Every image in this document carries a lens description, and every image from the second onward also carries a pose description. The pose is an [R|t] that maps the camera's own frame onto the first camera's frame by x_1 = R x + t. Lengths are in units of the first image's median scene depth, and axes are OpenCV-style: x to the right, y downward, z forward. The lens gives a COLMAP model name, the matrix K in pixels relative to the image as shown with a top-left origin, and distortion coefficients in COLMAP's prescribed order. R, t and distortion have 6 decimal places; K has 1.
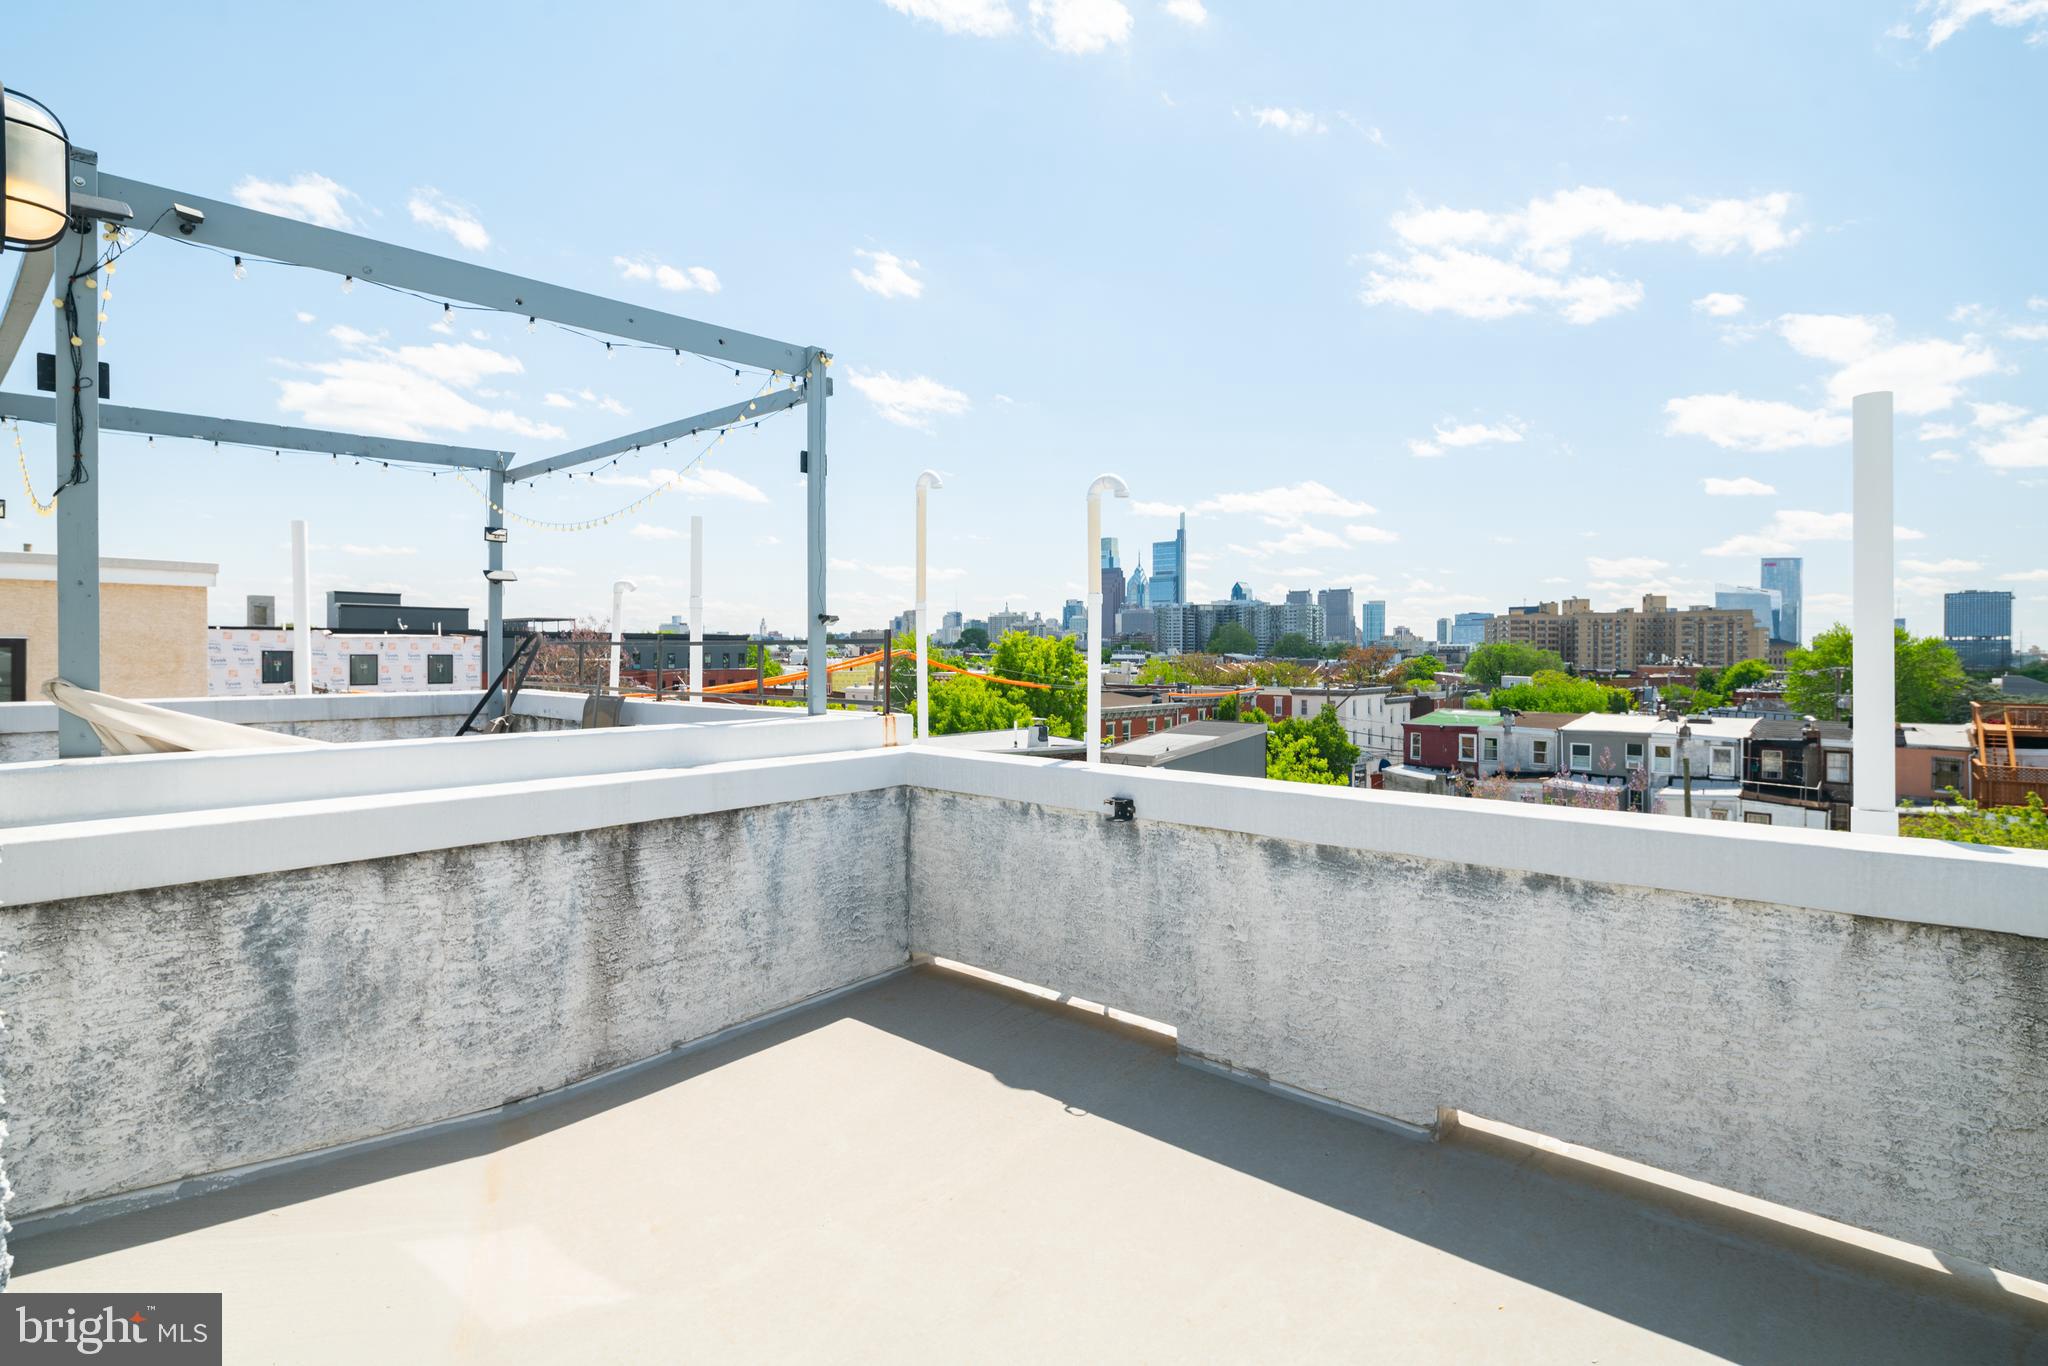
lens RADIAL K [[1006.4, 0, 1009.6], [0, 1006.4, 675.3], [0, 0, 1]] dist [0.009627, -0.000889]
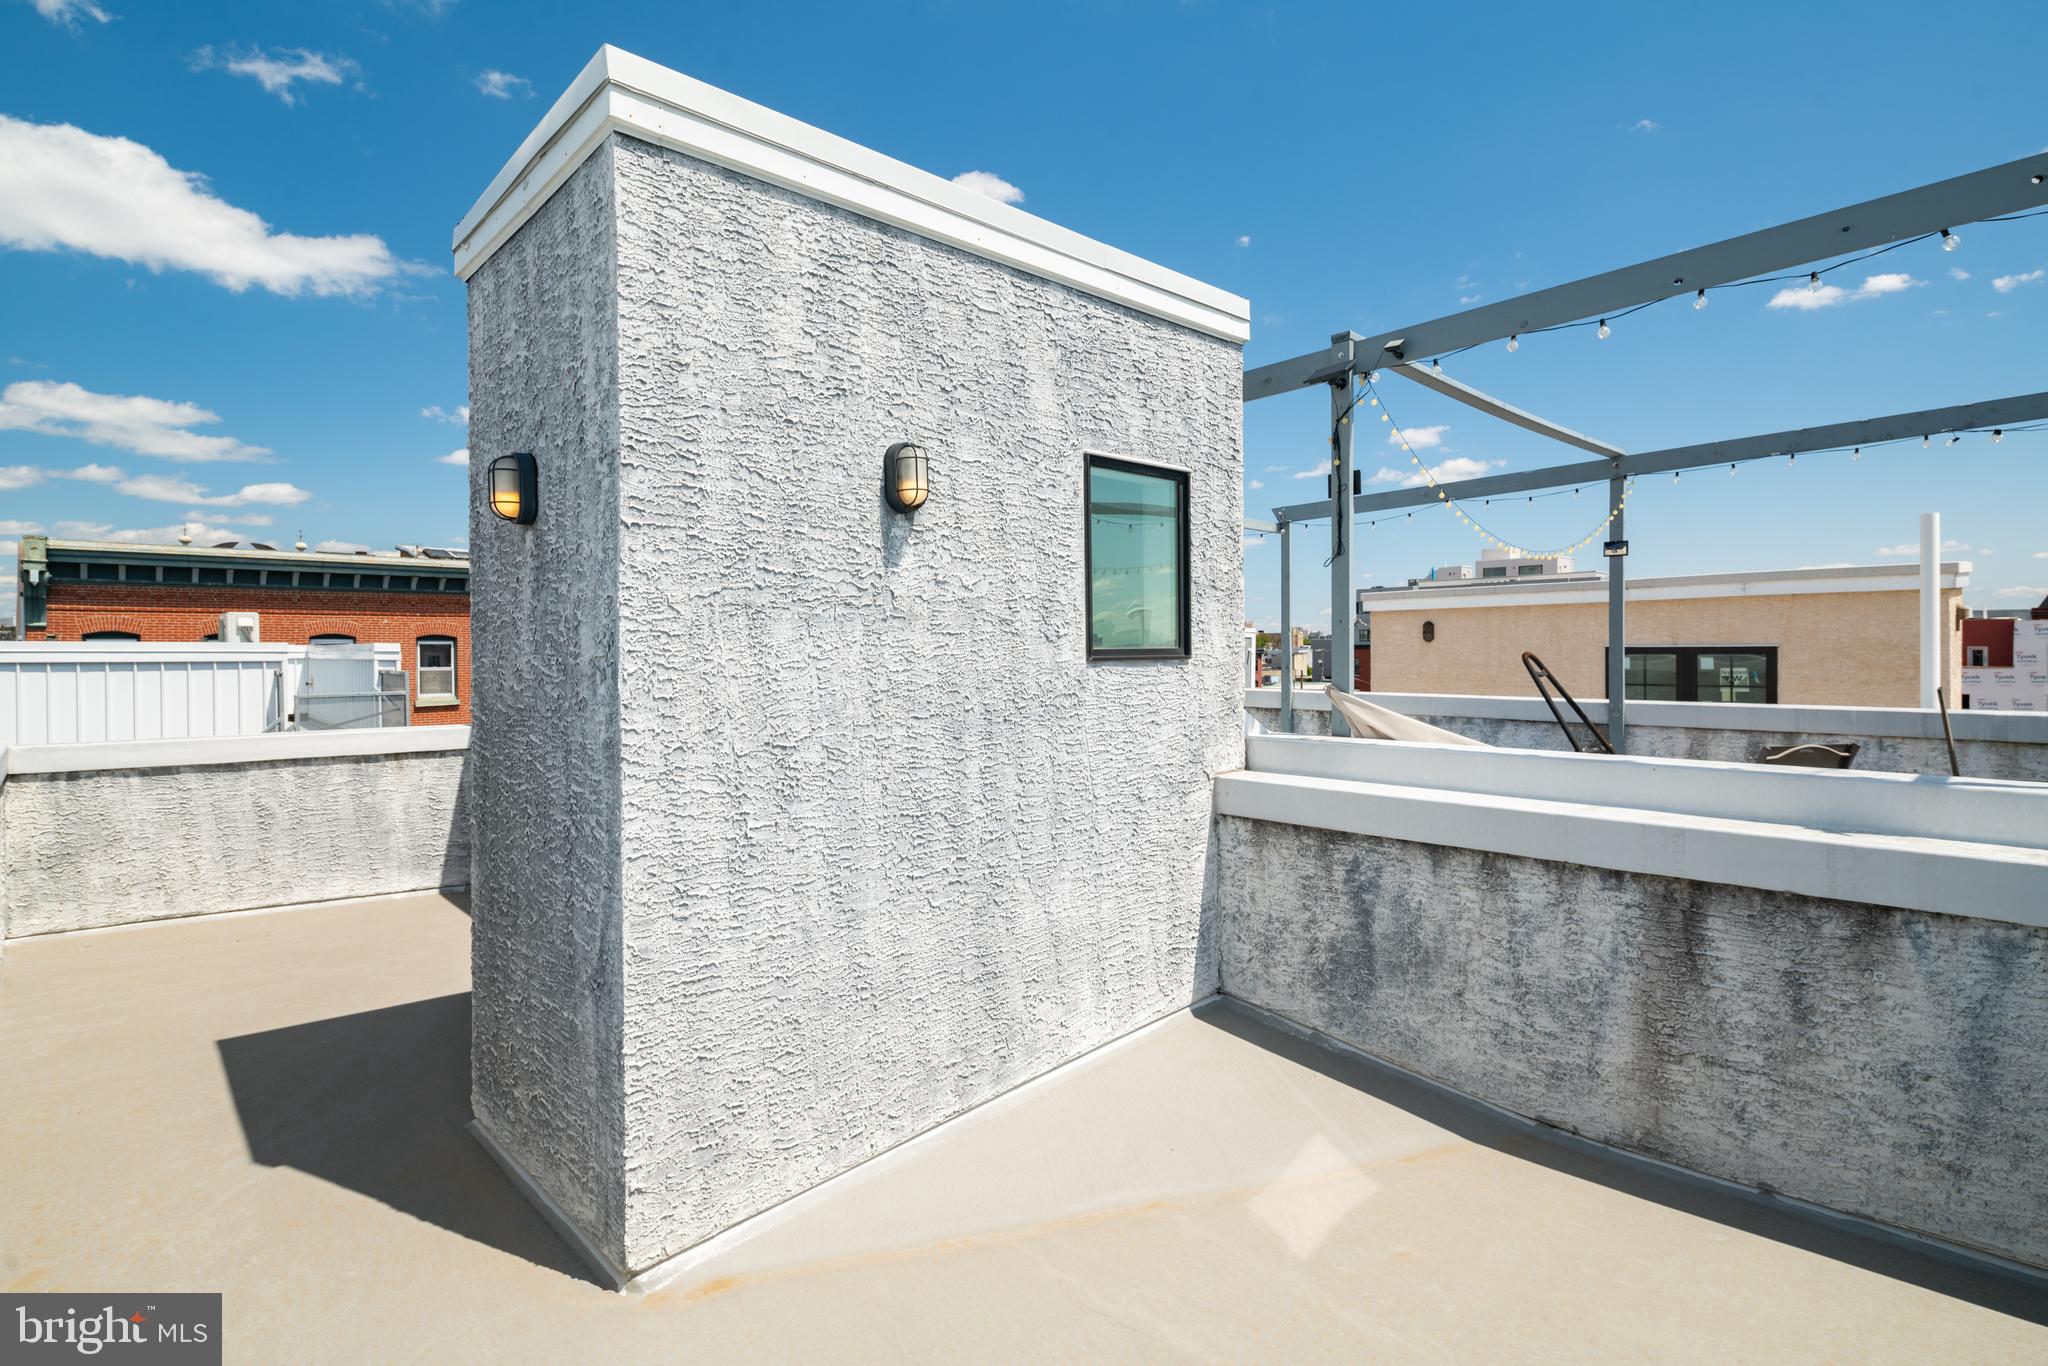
lens RADIAL K [[1006.4, 0, 1009.6], [0, 1006.4, 675.3], [0, 0, 1]] dist [0.009627, -0.000889]
pose [[-0.088444, 0.022917, -0.995817, 0.547760], [-0.020056, 0.999492, 0.024783, -0.033019], [0.995879, 0.022164, -0.087939, 0.565697]]
